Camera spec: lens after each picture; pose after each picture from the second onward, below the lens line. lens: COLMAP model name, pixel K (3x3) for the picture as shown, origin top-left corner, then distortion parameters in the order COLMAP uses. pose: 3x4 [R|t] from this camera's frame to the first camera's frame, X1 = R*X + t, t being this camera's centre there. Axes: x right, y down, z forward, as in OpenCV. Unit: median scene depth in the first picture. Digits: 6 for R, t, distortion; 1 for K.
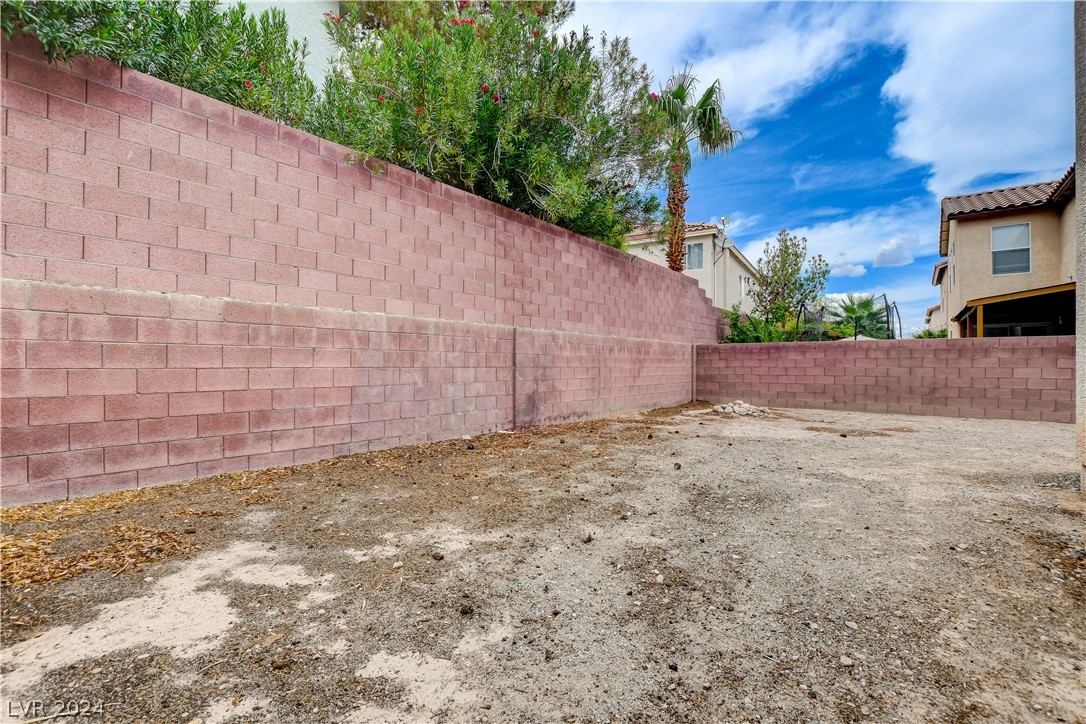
lens RADIAL K [[478.1, 0, 550.7], [0, 478.1, 360.9], [0, 0, 1]] dist [-0.029511, 0.000724]
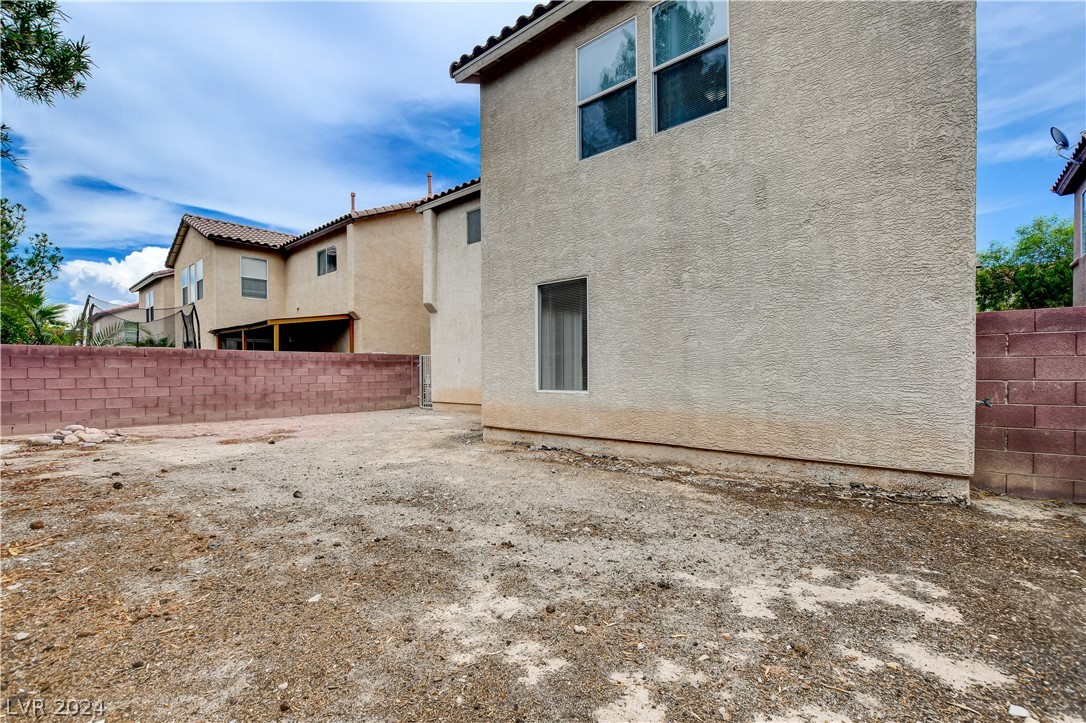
lens RADIAL K [[466.3, 0, 544.0], [0, 466.3, 381.7], [0, 0, 1]] dist [-0.016980, 0.000267]
pose [[0.054397, -0.026000, 0.998181, -0.315055], [-0.003268, 0.999651, 0.026217, -0.005021], [-0.998514, -0.004688, 0.054293, 0.288377]]
